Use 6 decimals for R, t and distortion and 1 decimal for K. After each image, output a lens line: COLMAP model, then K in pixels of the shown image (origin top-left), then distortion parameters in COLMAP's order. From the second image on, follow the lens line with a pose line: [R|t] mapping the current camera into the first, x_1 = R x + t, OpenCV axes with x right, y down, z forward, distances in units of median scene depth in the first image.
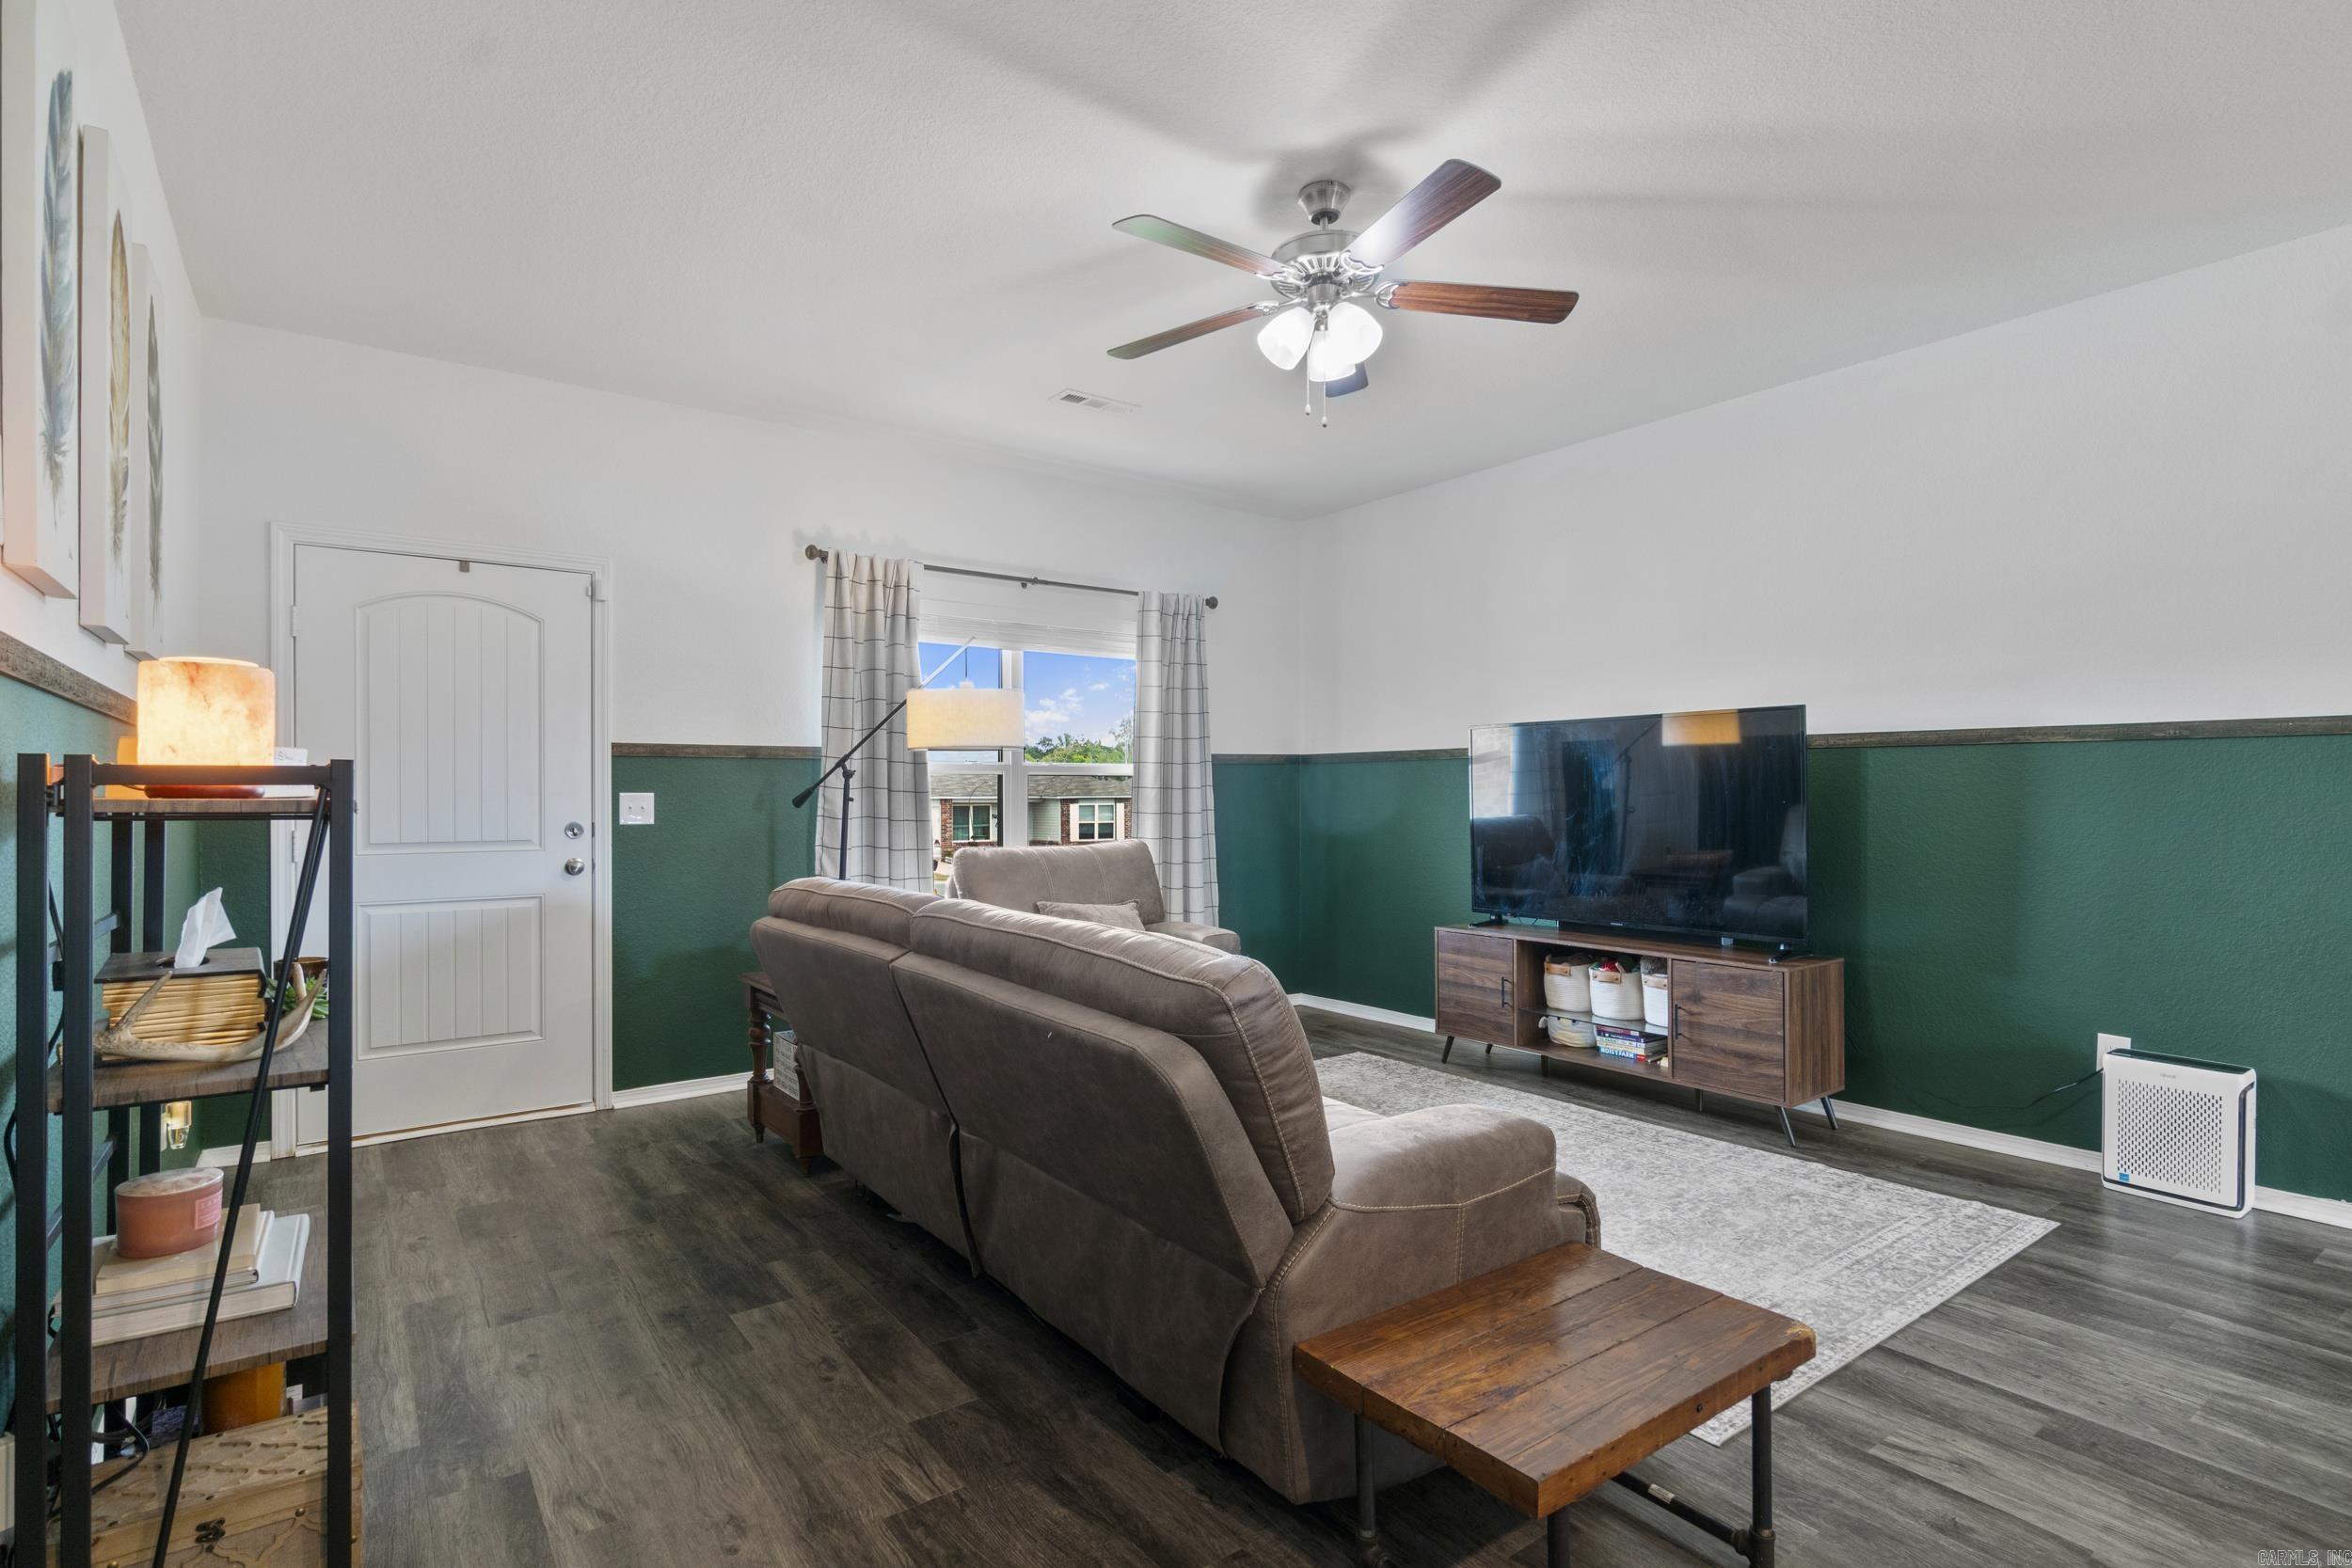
lens RADIAL K [[1136.9, 0, 1159.5], [0, 1136.9, 792.8], [0, 0, 1]] dist [-0.000221, 0.001080]
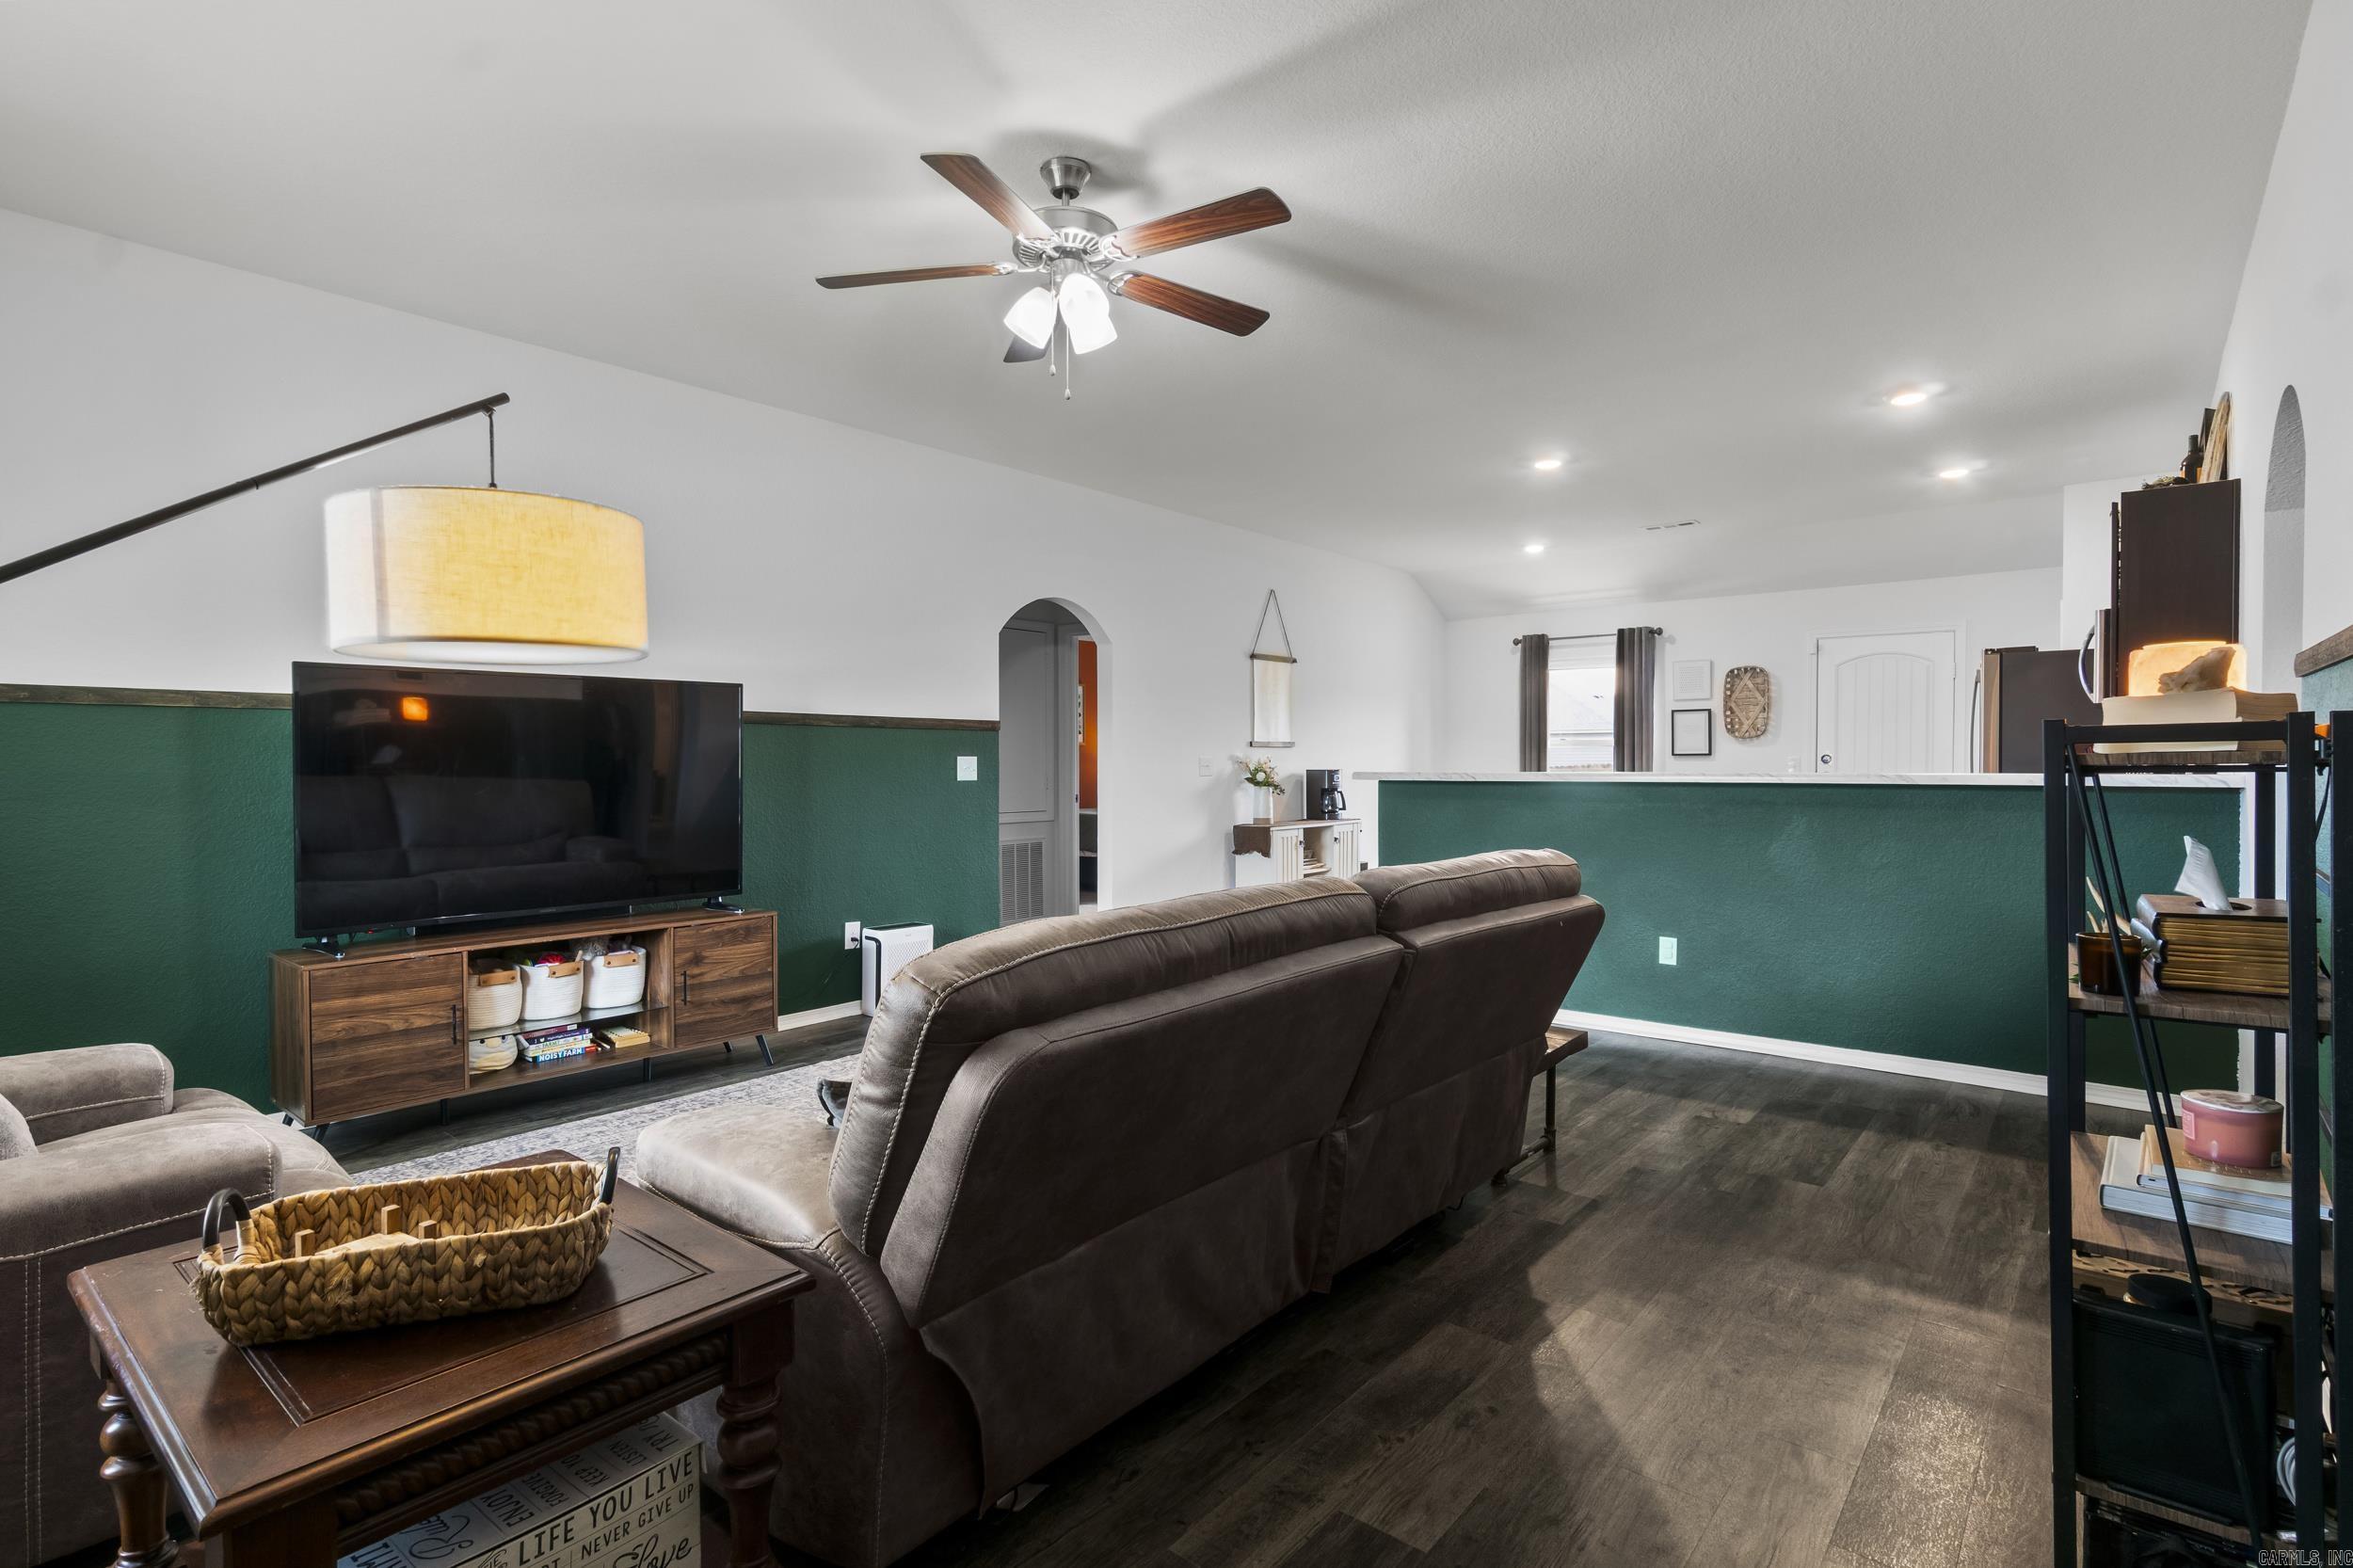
lens RADIAL K [[1141.4, 0, 1150.3], [0, 1141.4, 776.0], [0, 0, 1]] dist [-0.000470, -0.000412]
pose [[-0.233258, -0.008643, 0.972377, -0.589641], [0.004296, 0.999942, 0.009919, 0.004912], [-0.972405, 0.006491, -0.233207, 0.789856]]
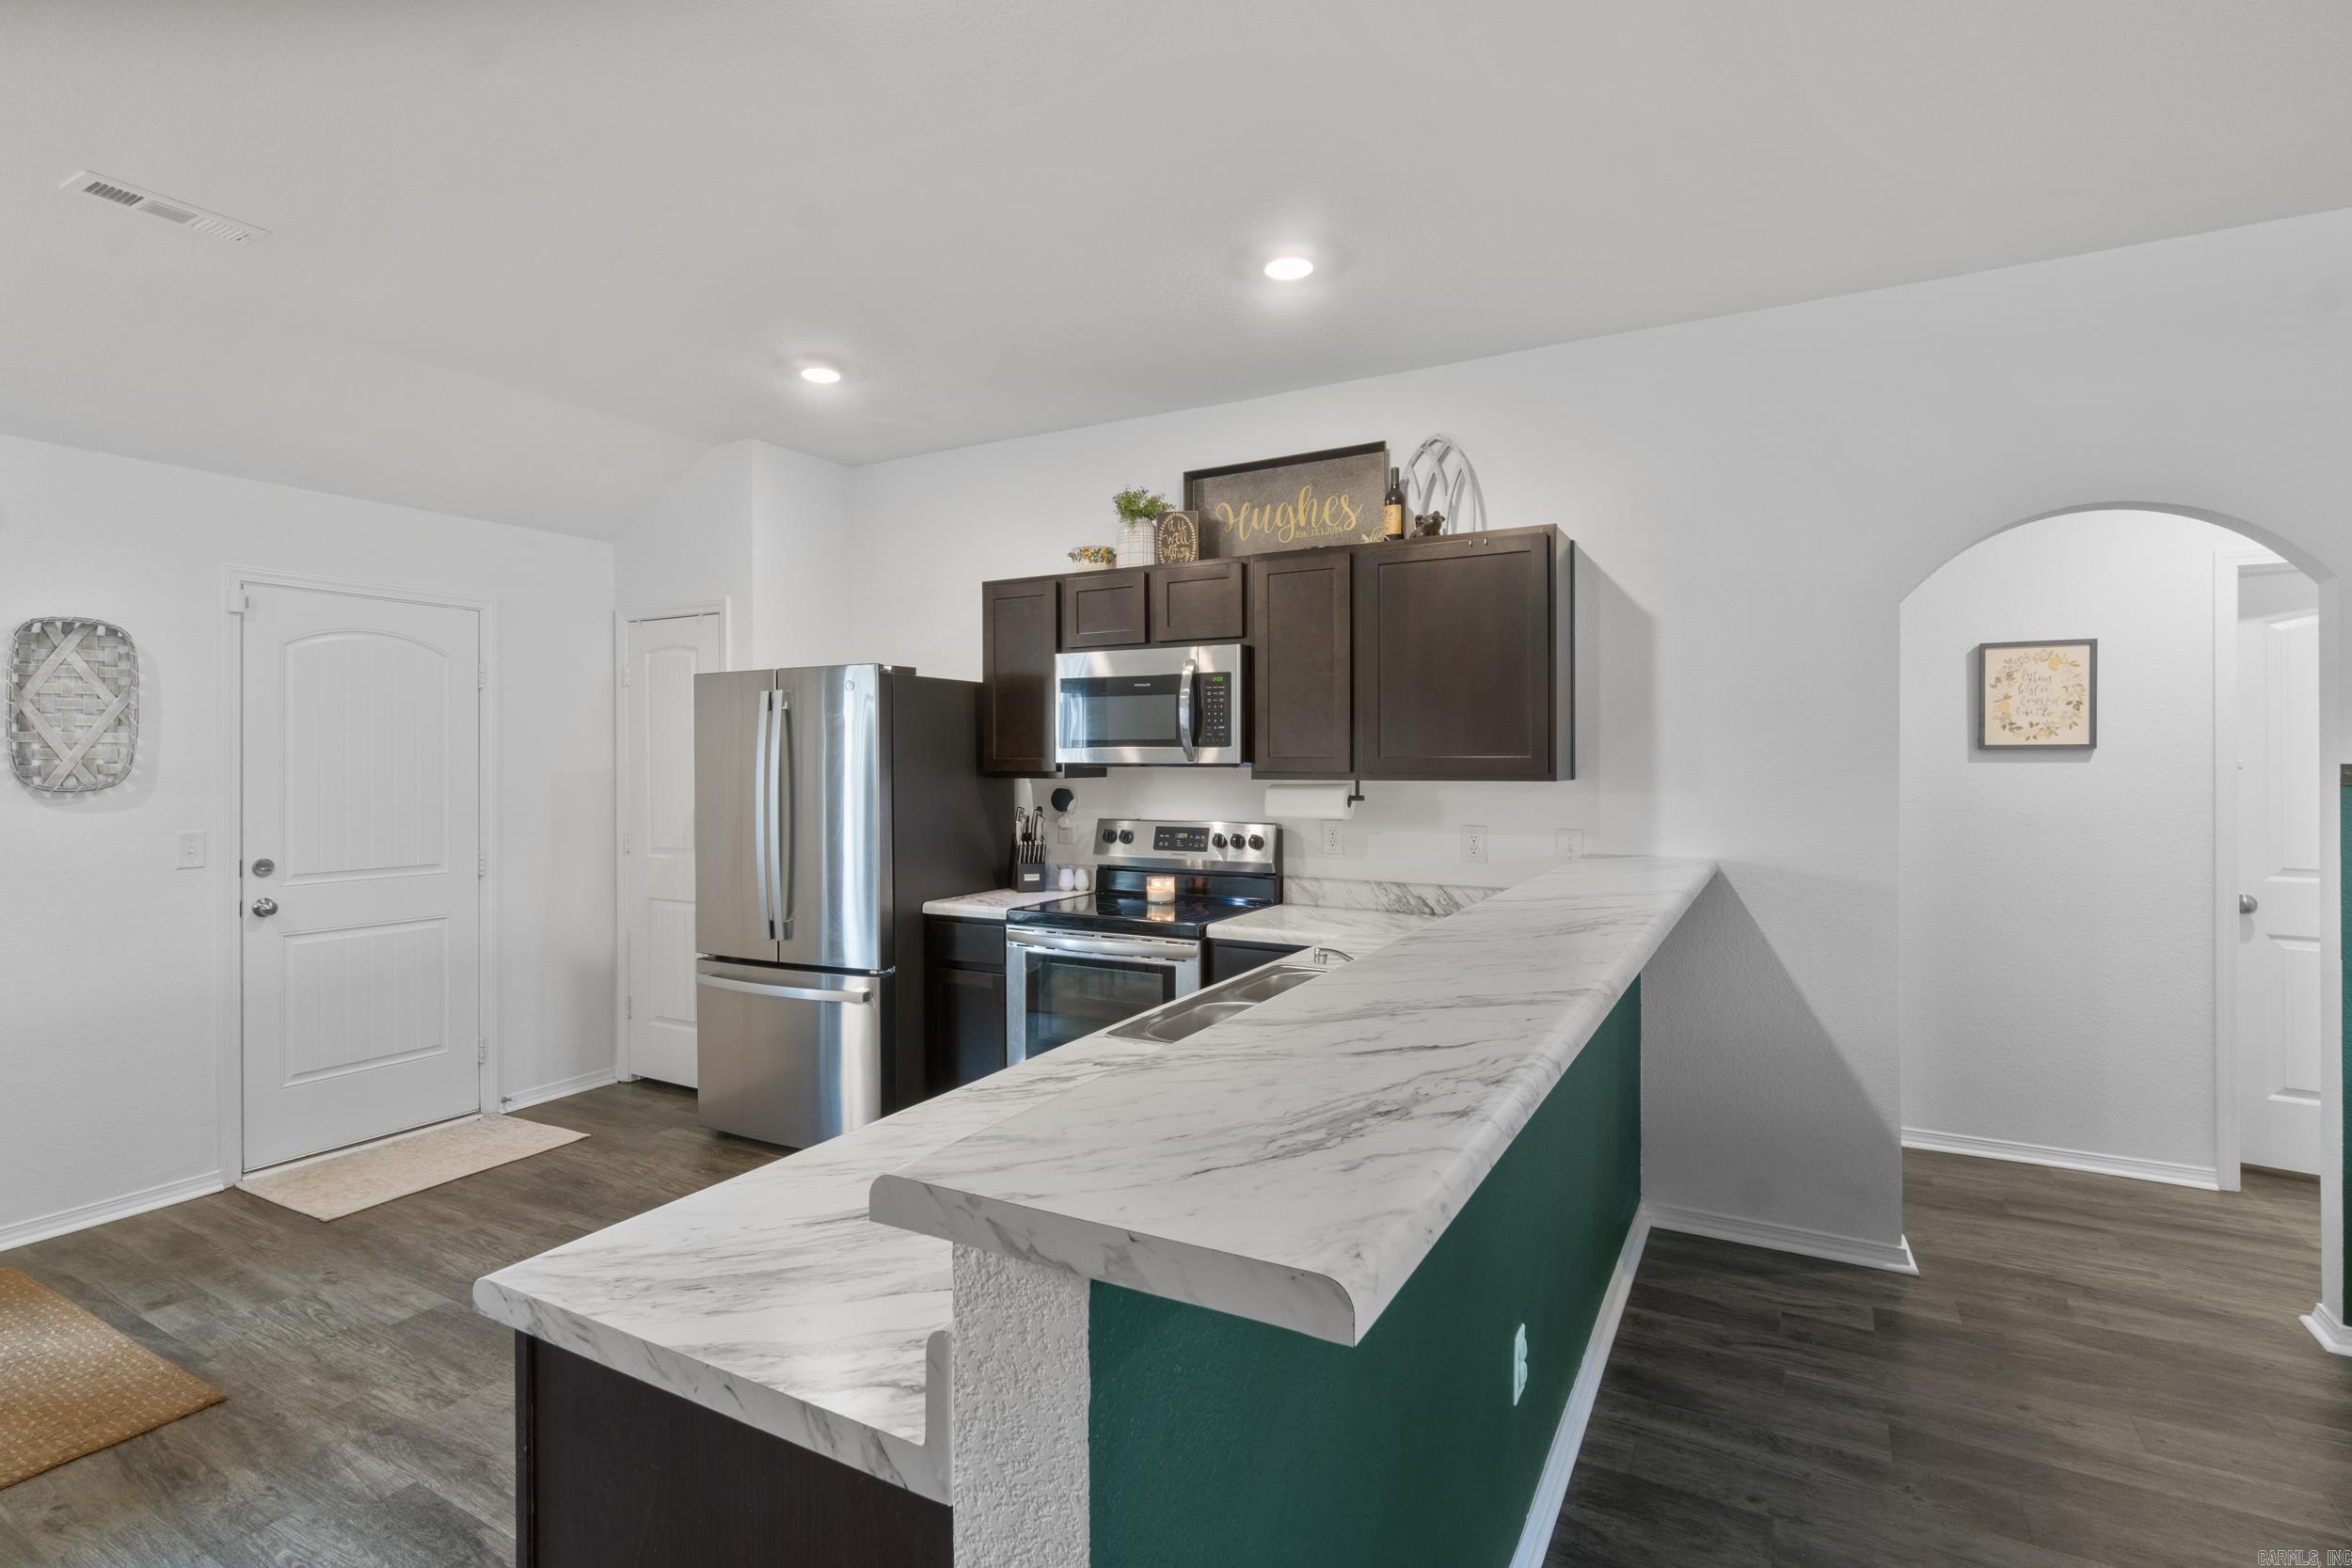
lens RADIAL K [[1133.1, 0, 1156.1], [0, 1133.1, 760.2], [0, 0, 1]] dist [-0.001571, -0.000980]
pose [[-0.910519, 0.005425, -0.413432, 0.697361], [0.005207, 0.999985, 0.001654, -0.055521], [0.413435, -0.000647, -0.910533, 0.392013]]
